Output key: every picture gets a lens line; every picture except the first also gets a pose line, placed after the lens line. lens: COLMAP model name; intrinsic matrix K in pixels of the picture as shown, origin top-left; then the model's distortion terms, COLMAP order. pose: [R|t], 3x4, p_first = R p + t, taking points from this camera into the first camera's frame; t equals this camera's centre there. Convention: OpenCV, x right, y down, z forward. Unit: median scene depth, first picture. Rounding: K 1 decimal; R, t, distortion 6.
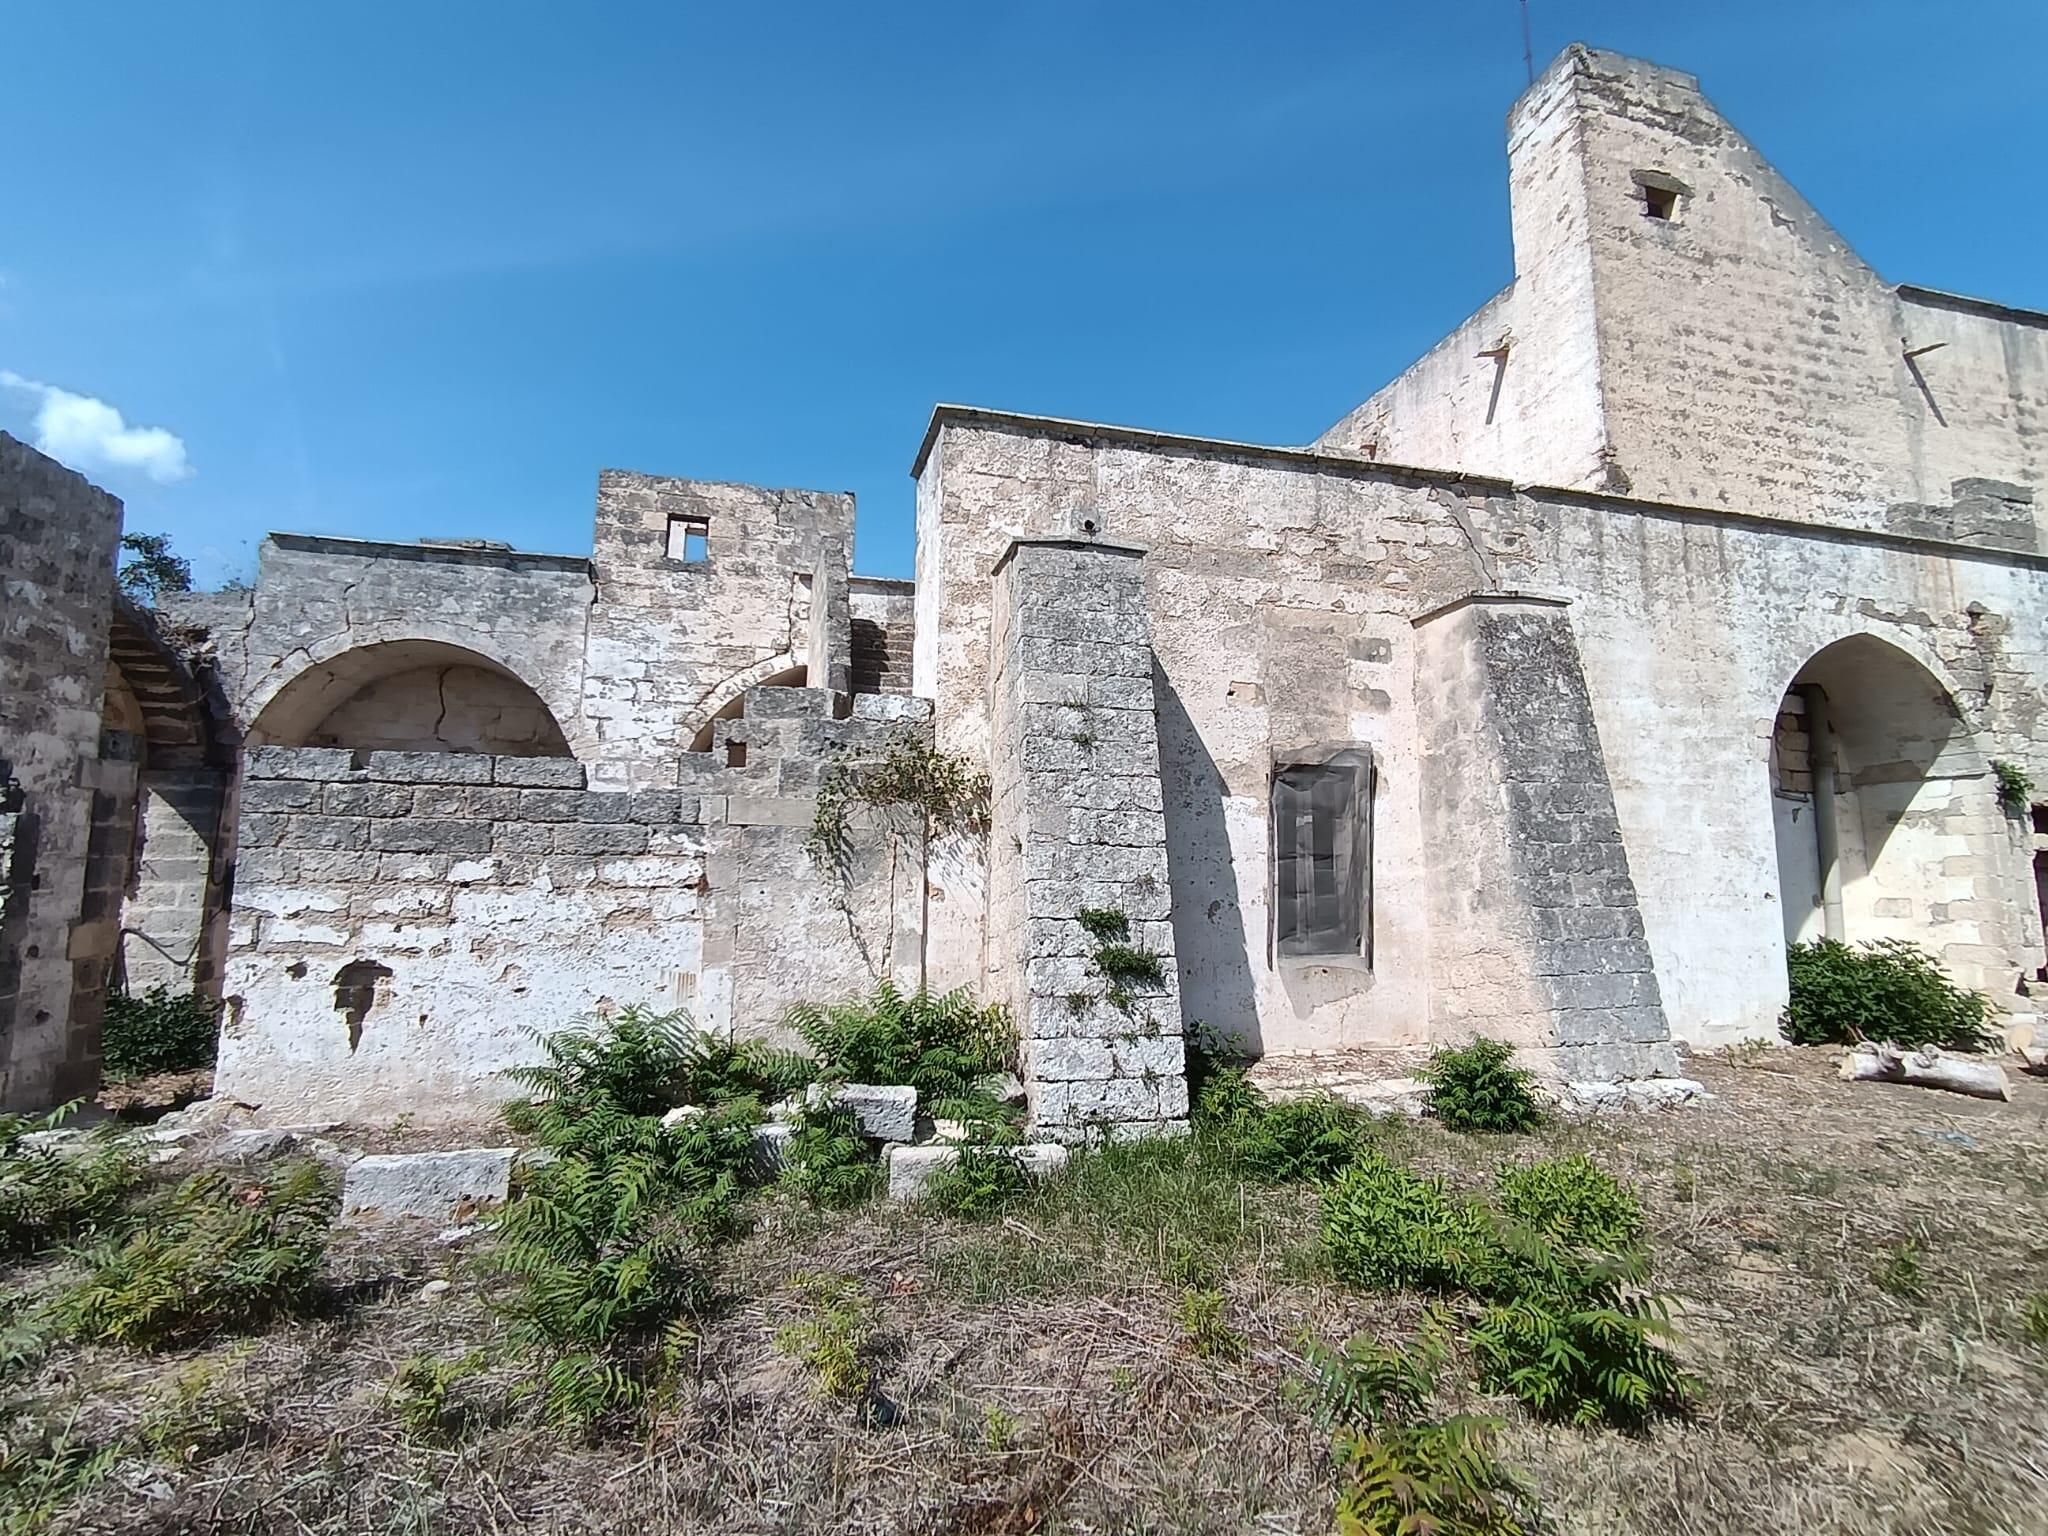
lens RADIAL K [[967.9, 0, 1017.8], [0, 967.9, 748.7], [0, 0, 1]] dist [-0.009654, 0.001198]
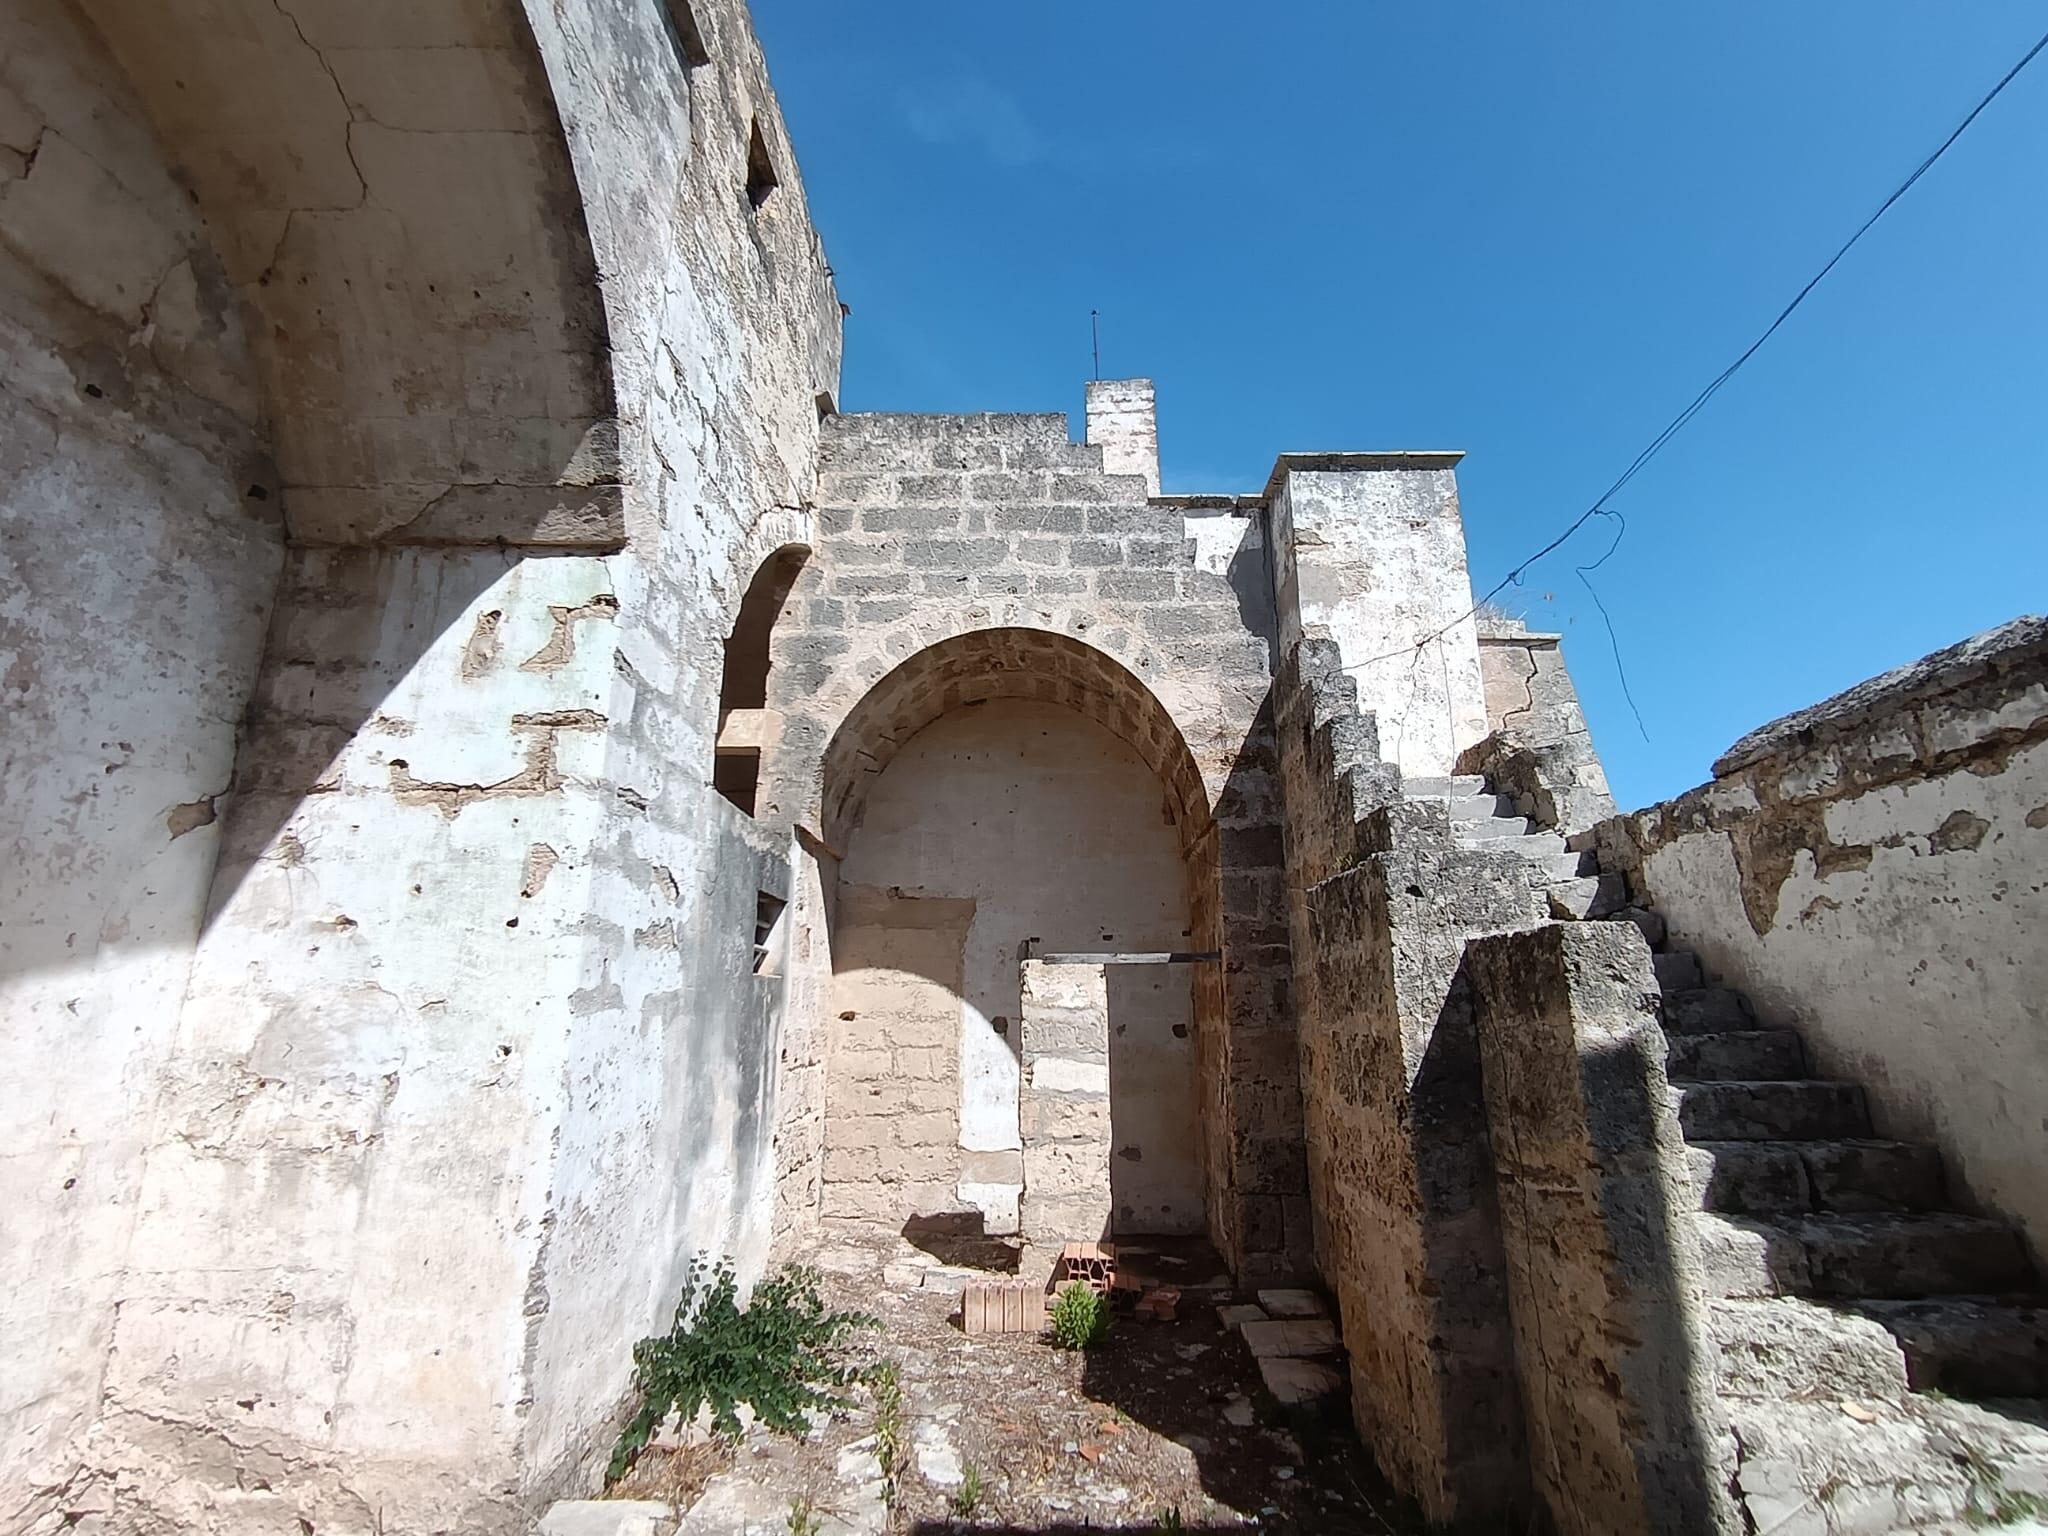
lens RADIAL K [[967.9, 0, 1023.4], [0, 967.9, 752.7], [0, 0, 1]] dist [-0.009654, 0.001198]
pose [[0.280087, 0.241740, 0.929039, -0.922061], [-0.127553, 0.968565, -0.213570, 0.173818], [-0.951463, -0.058684, 0.302118, 0.995167]]
